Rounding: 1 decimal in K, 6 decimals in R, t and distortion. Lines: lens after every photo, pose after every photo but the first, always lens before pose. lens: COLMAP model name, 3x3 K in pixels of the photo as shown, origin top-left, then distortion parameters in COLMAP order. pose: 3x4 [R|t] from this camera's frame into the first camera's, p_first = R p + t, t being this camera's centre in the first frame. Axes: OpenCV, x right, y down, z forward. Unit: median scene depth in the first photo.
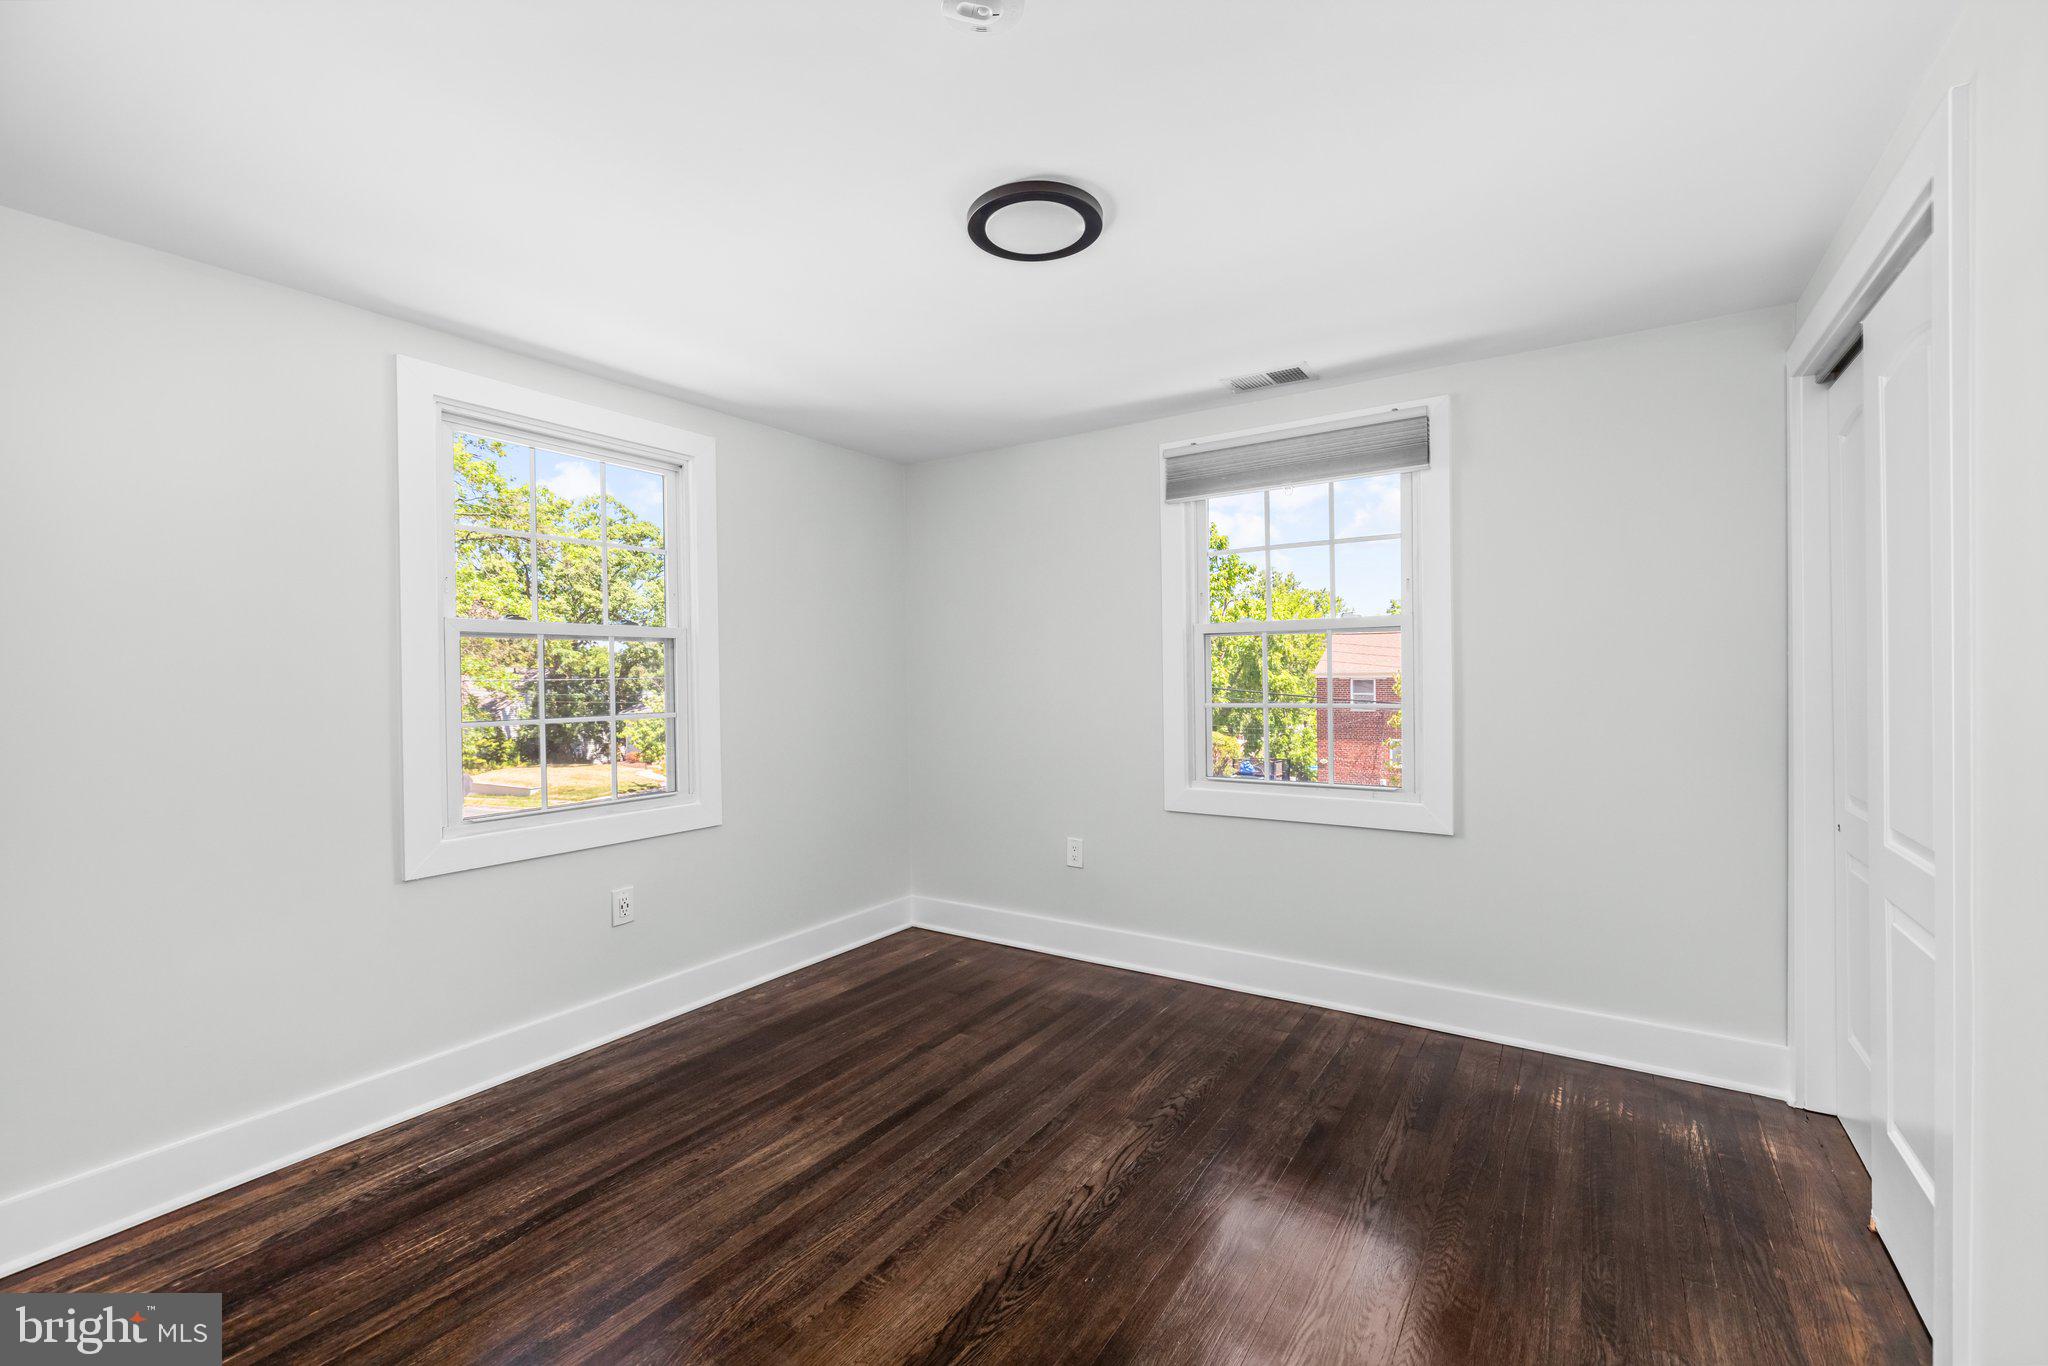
lens RADIAL K [[888.3, 0, 1019.3], [0, 888.3, 678.5], [0, 0, 1]] dist [-0.003427, 0.000099]
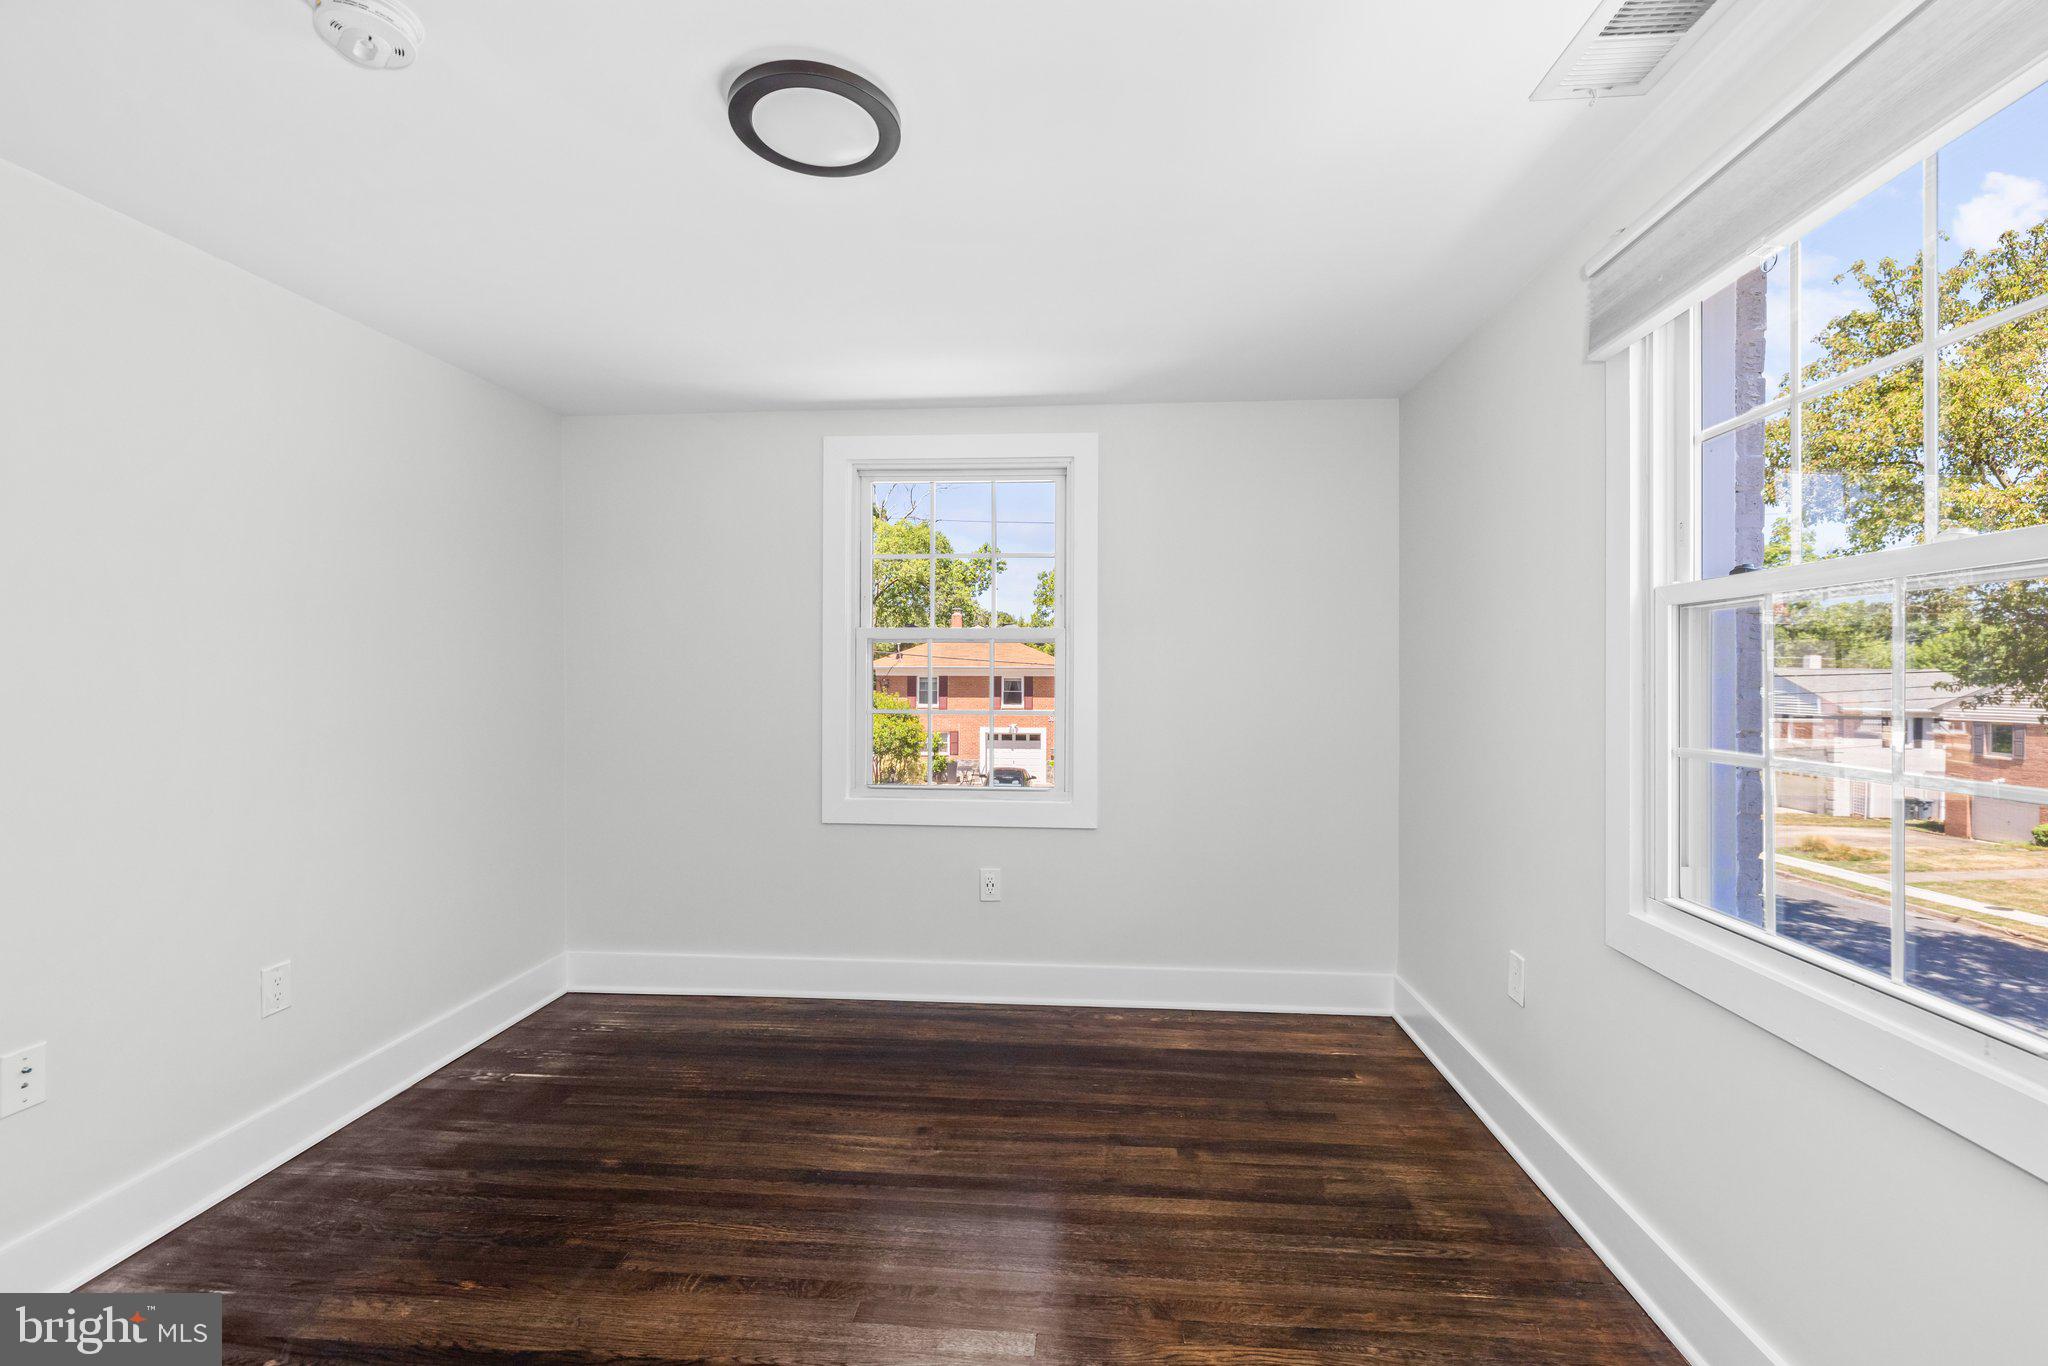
lens RADIAL K [[888.3, 0, 1024.4], [0, 888.3, 674.5], [0, 0, 1]] dist [-0.003427, 0.000099]
pose [[0.476292, 0.016460, -0.879133, 0.558569], [-0.018657, 0.999789, 0.008612, -0.014415], [0.879089, 0.012300, 0.476499, 0.533572]]
